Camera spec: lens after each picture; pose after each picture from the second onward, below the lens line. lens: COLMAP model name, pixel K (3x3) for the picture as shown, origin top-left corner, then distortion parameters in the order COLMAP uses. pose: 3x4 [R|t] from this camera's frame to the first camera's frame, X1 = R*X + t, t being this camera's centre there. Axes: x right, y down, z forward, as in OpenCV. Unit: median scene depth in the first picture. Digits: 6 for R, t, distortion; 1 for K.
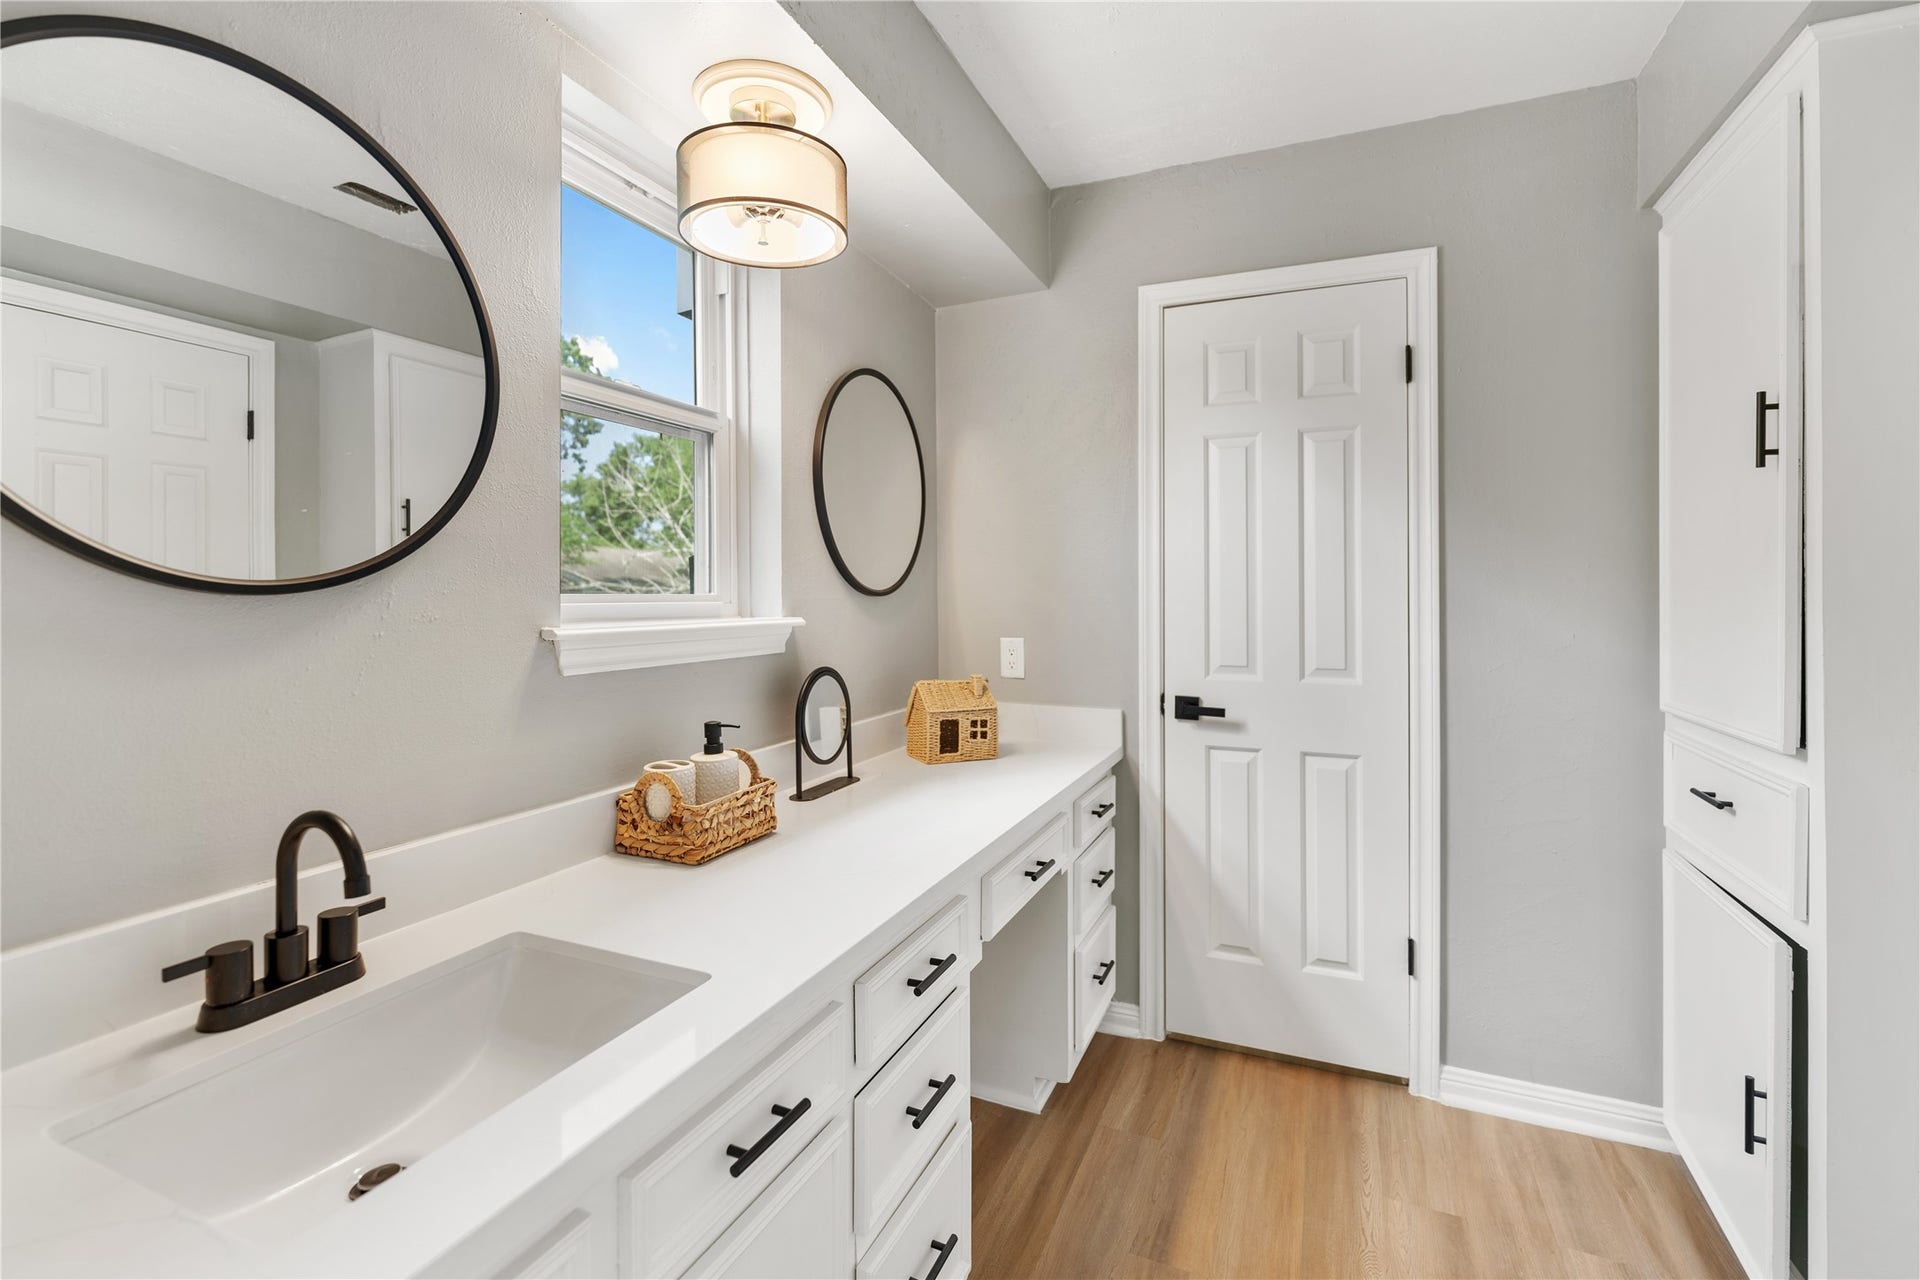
lens RADIAL K [[862.3, 0, 961.6], [0, 862.3, 587.5], [0, 0, 1]] dist [0.001554, -0.000251]
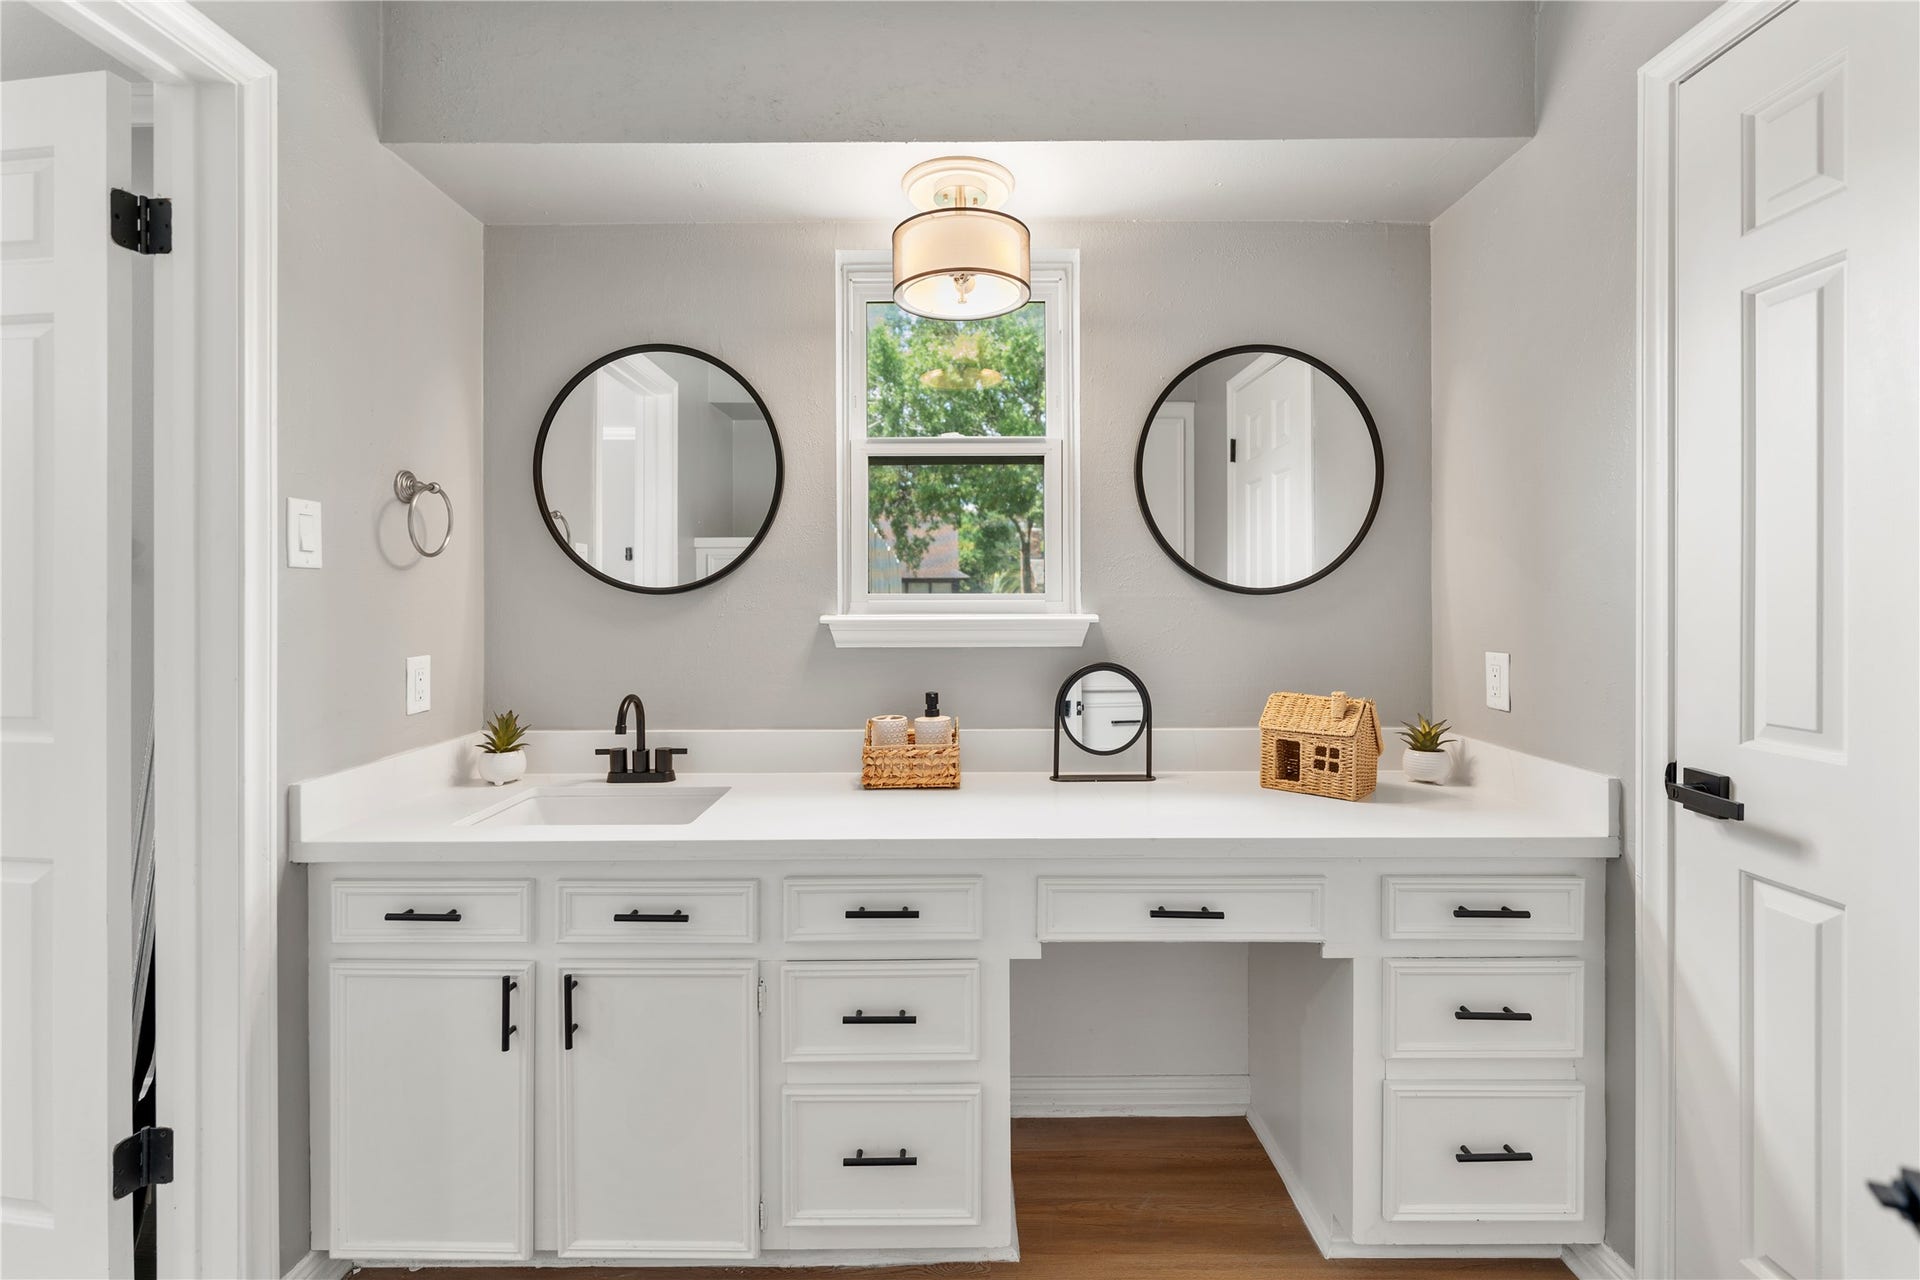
lens RADIAL K [[869.8, 0, 957.5], [0, 869.8, 608.4], [0, 0, 1]] dist [0.002034, 0.000010]
pose [[0.391651, 0.003932, -0.920105, 0.639593], [0.008206, 0.999936, 0.007766, 0.014693], [0.920077, -0.010592, 0.391594, 0.369335]]
